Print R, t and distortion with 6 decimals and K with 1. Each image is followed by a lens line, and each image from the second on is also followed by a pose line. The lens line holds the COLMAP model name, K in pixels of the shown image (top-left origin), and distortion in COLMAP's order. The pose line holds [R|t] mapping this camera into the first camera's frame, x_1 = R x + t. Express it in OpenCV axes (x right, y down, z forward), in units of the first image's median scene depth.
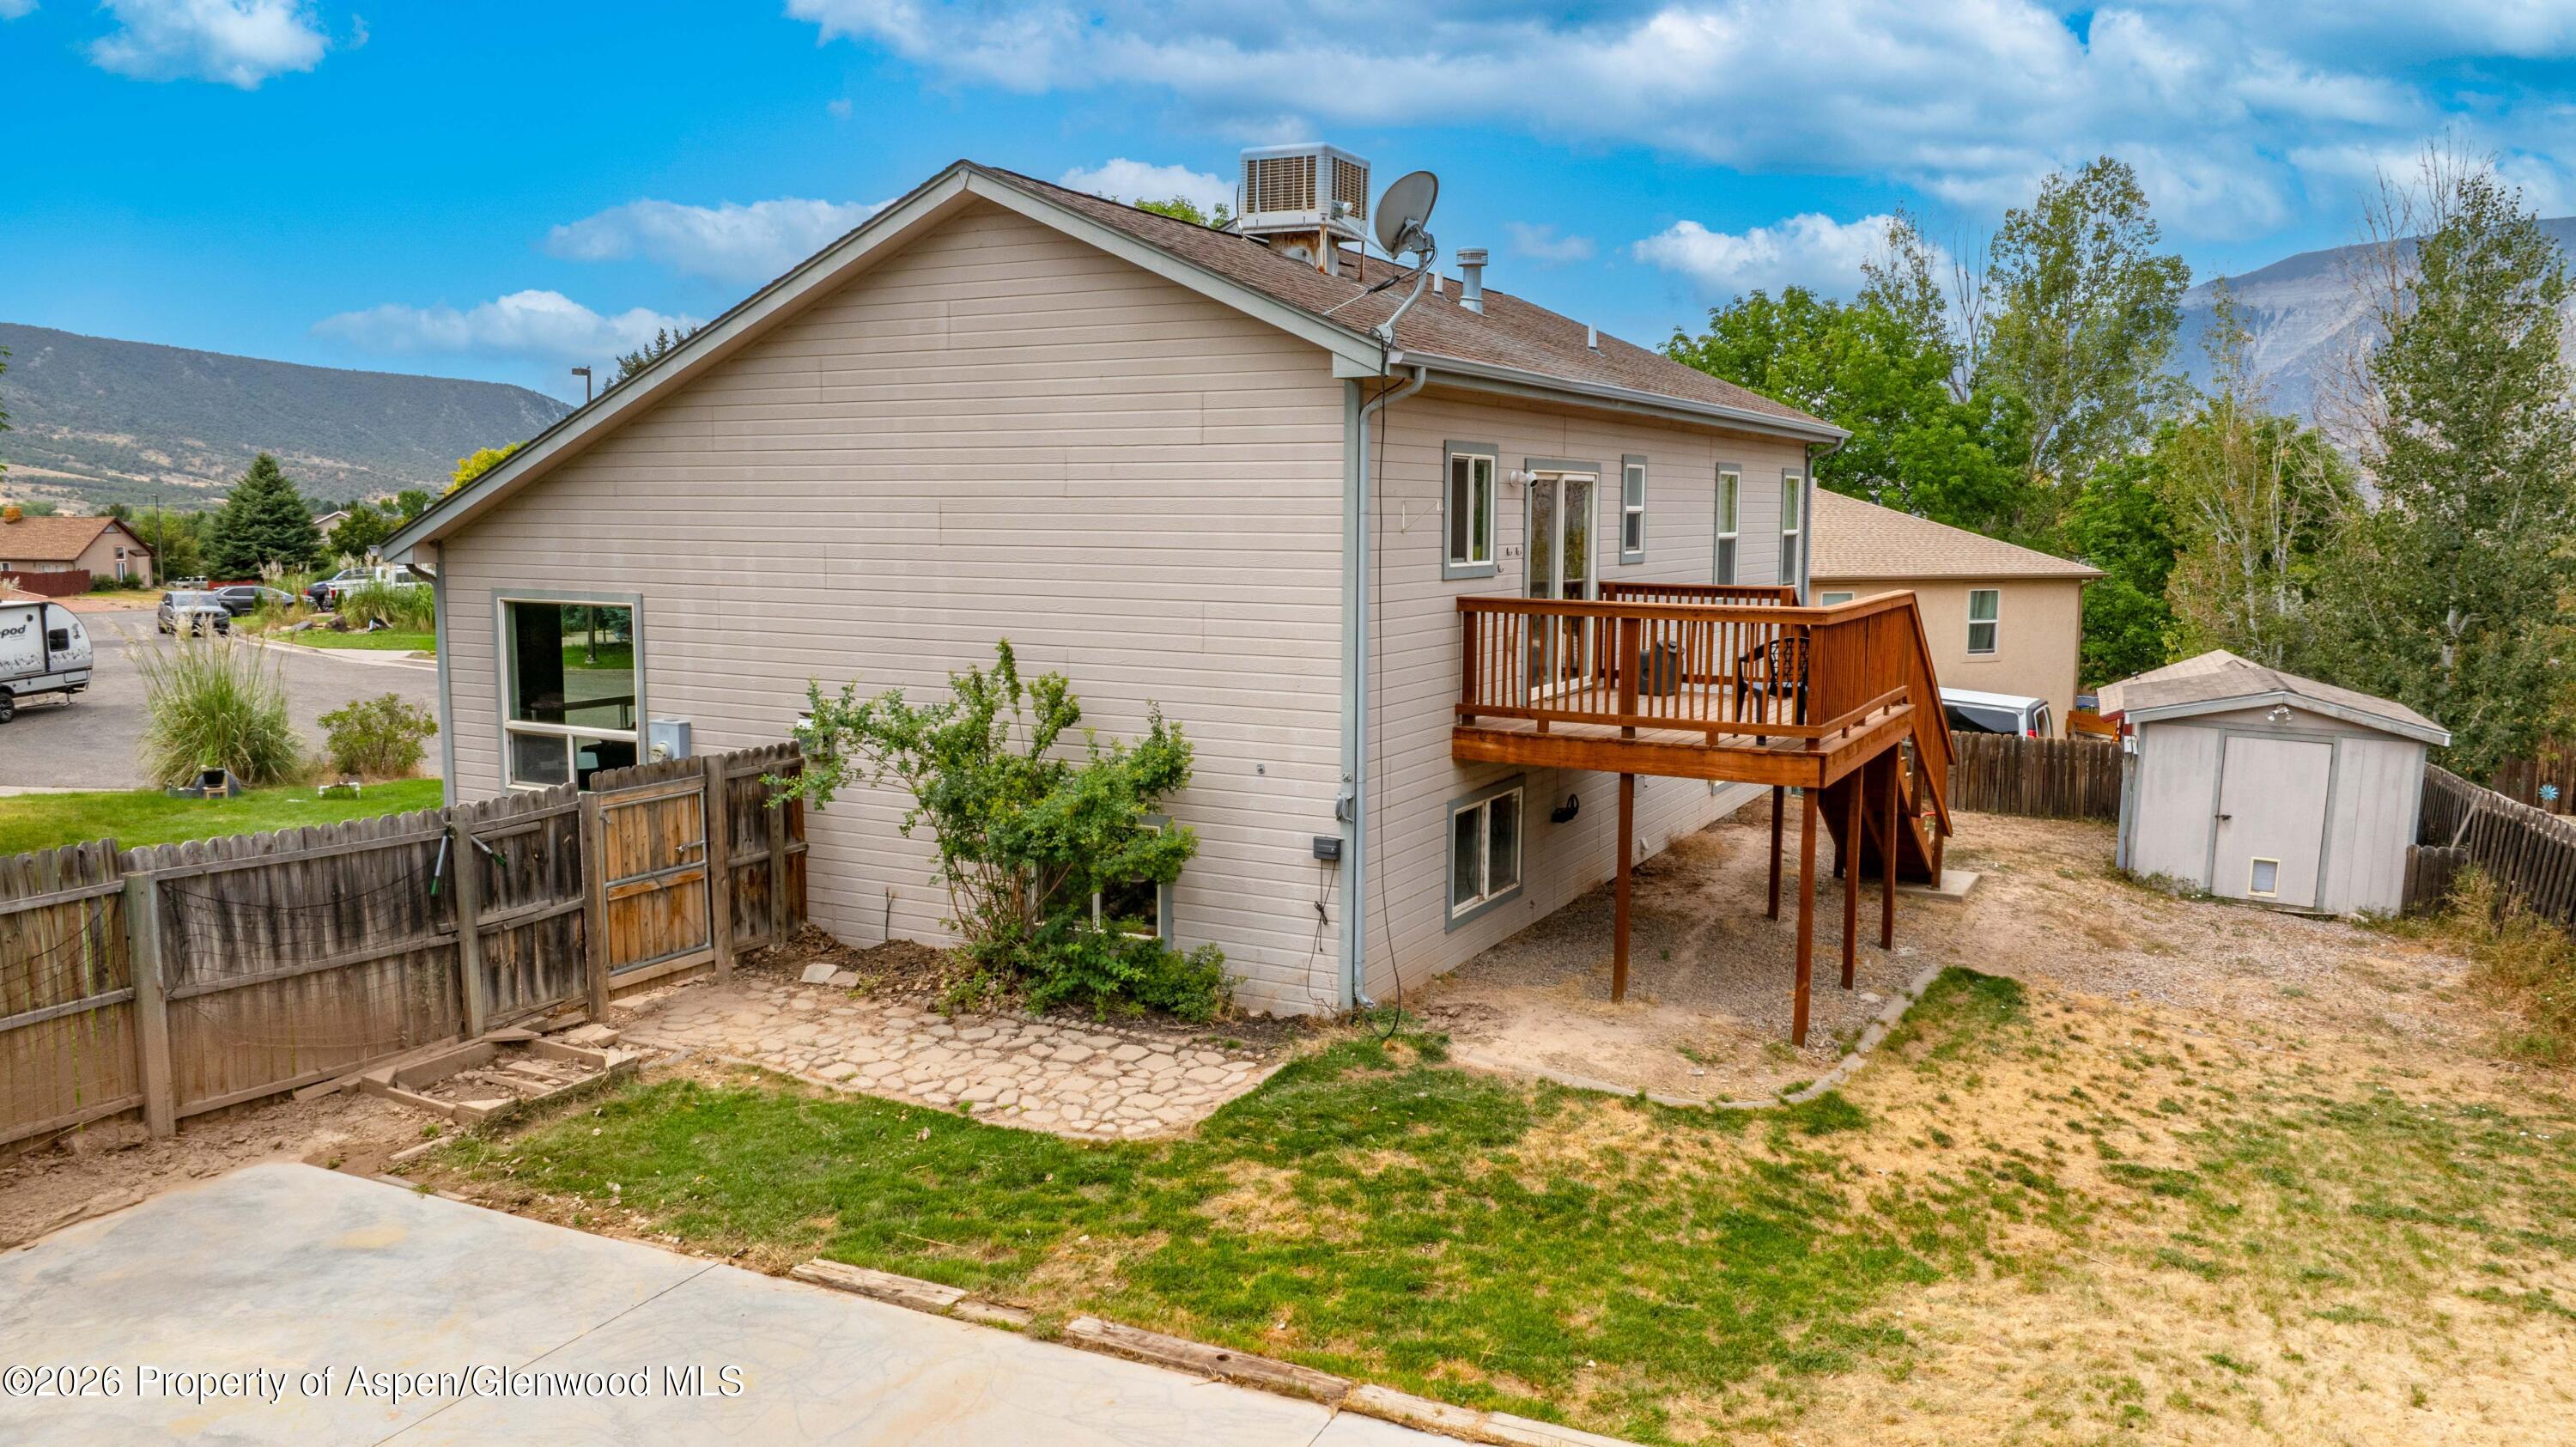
lens RADIAL K [[1814.4, 0, 1288.0], [0, 1814.4, 723.5], [0, 0, 1]] dist [-0.071348, 0.082328]
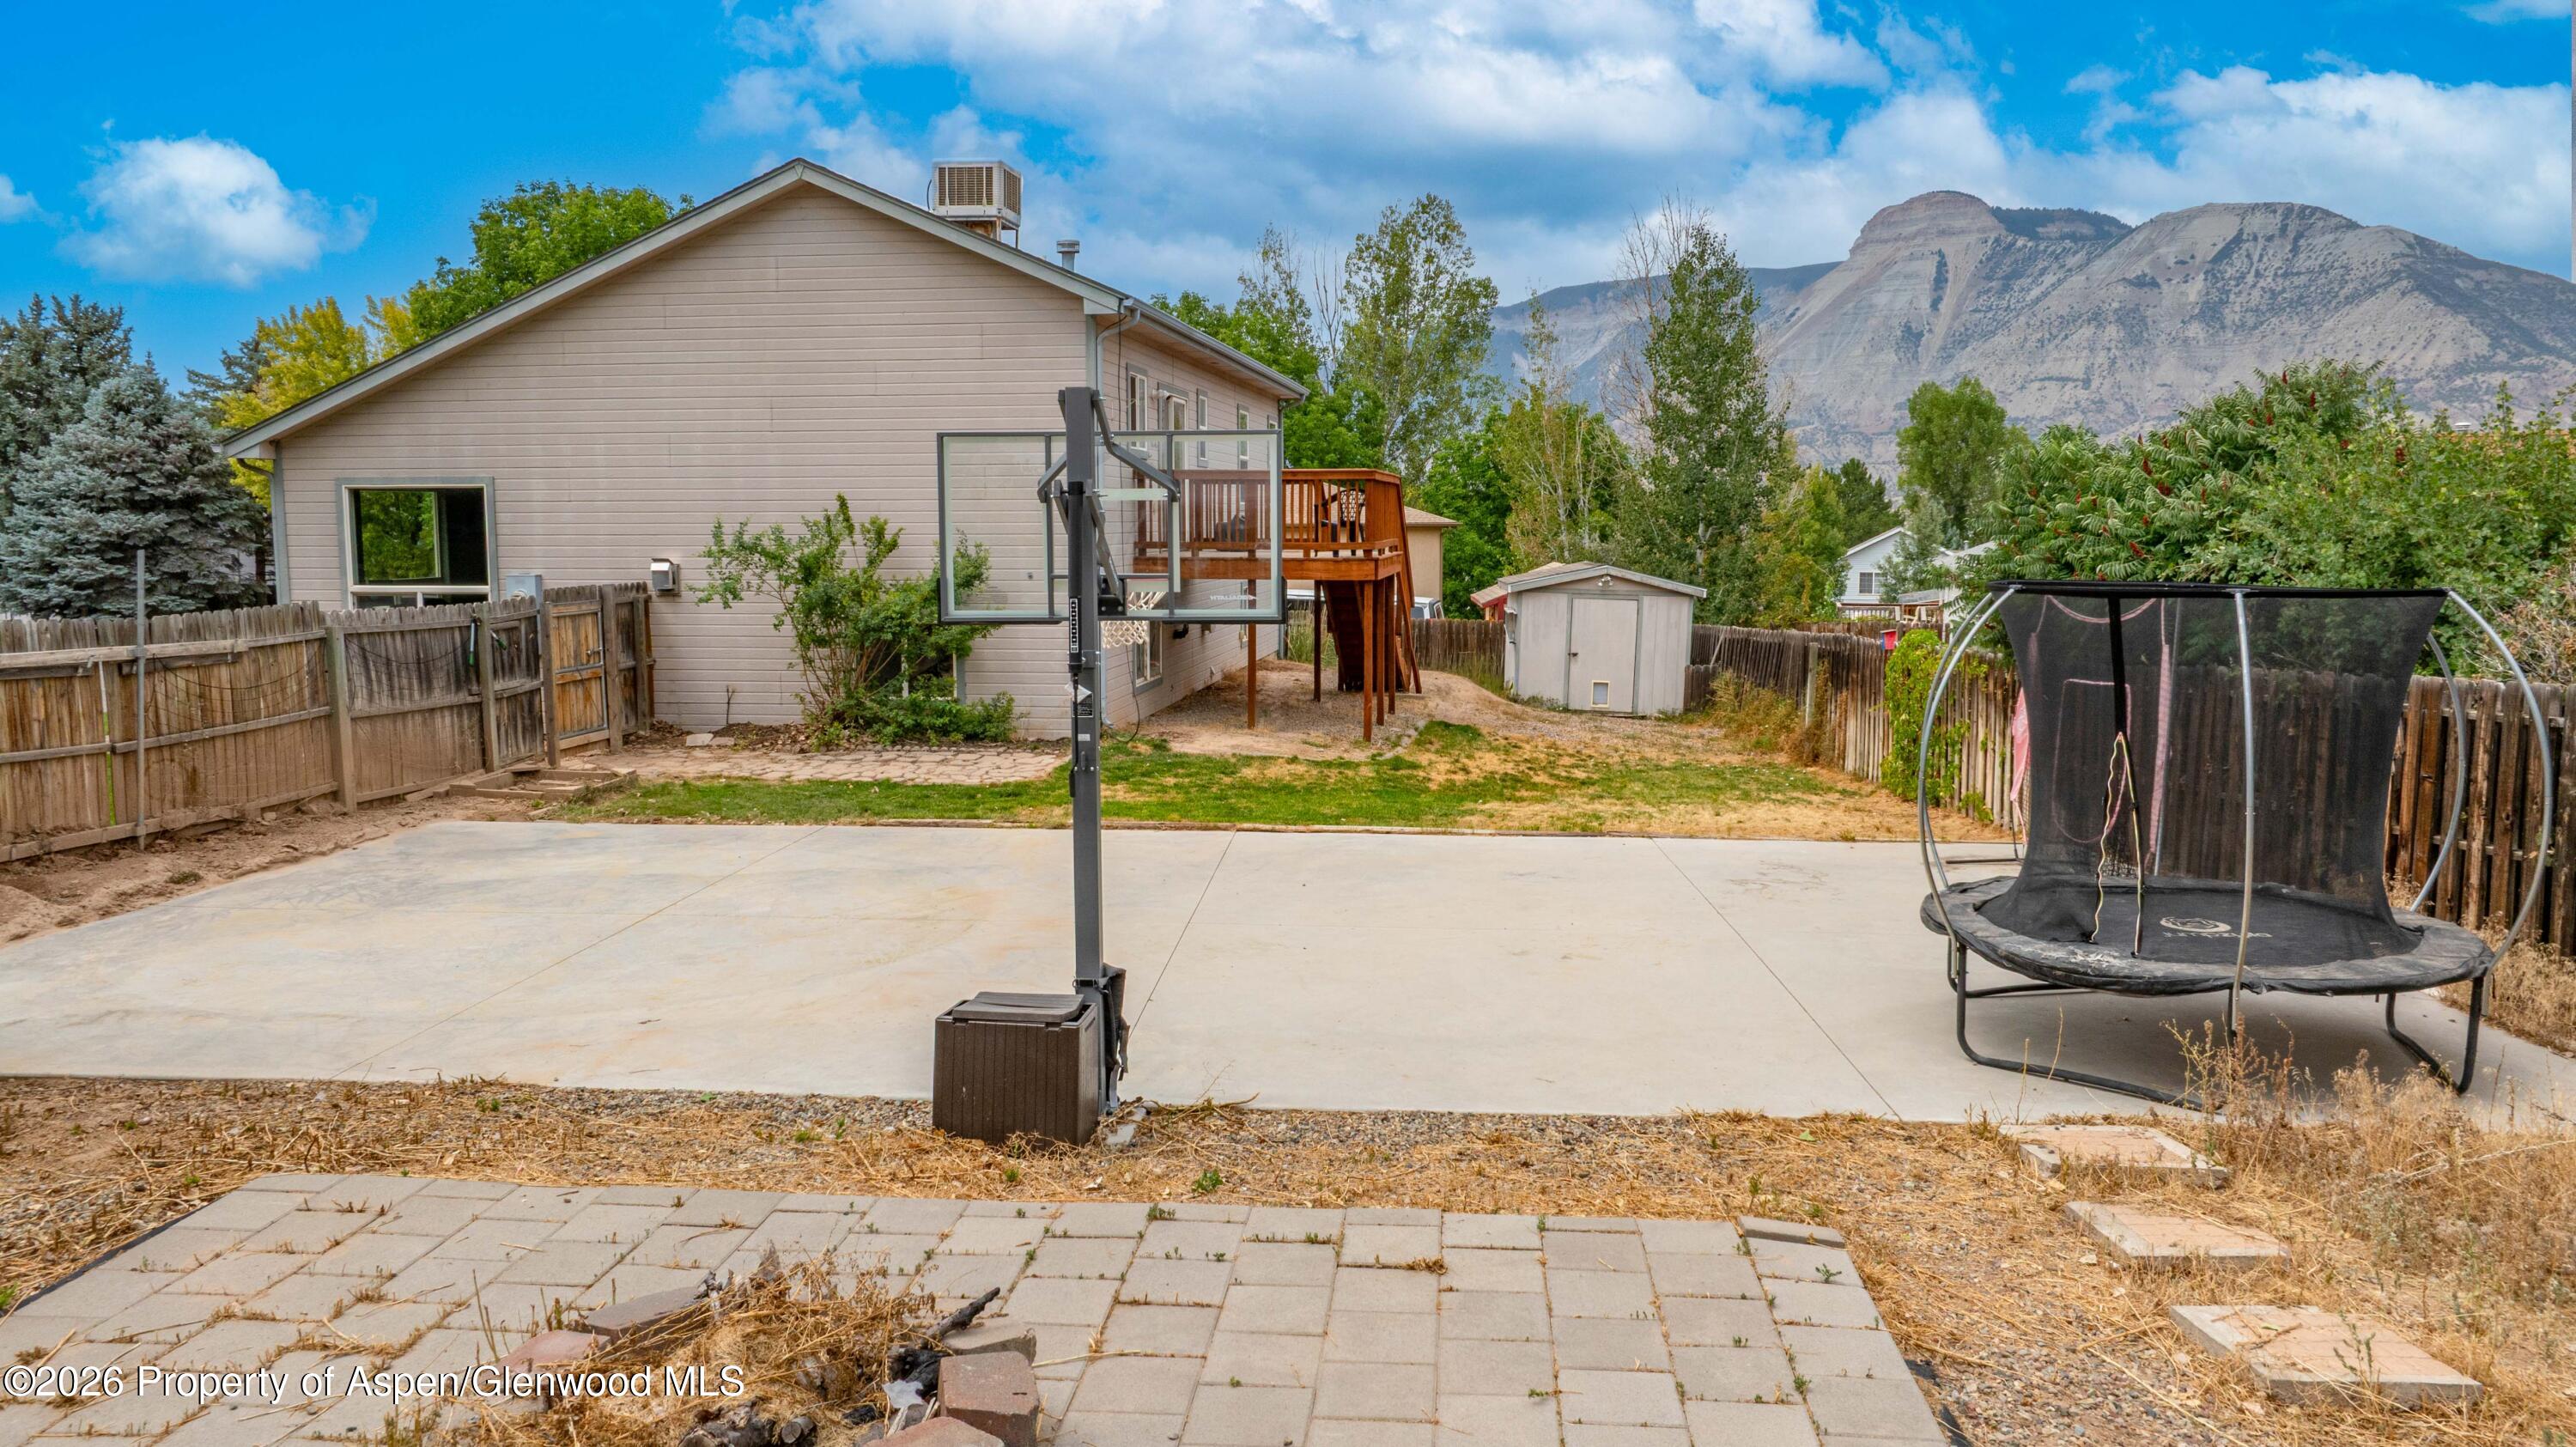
lens RADIAL K [[1798.5, 0, 1288.0], [0, 1798.5, 723.5], [0, 0, 1]] dist [0.001757, -0.112251]
pose [[0.936476, -0.044258, 0.347928, -0.193988], [0.045988, 0.998937, 0.003288, 0.087425], [-0.347704, 0.012921, 0.937515, -0.272250]]
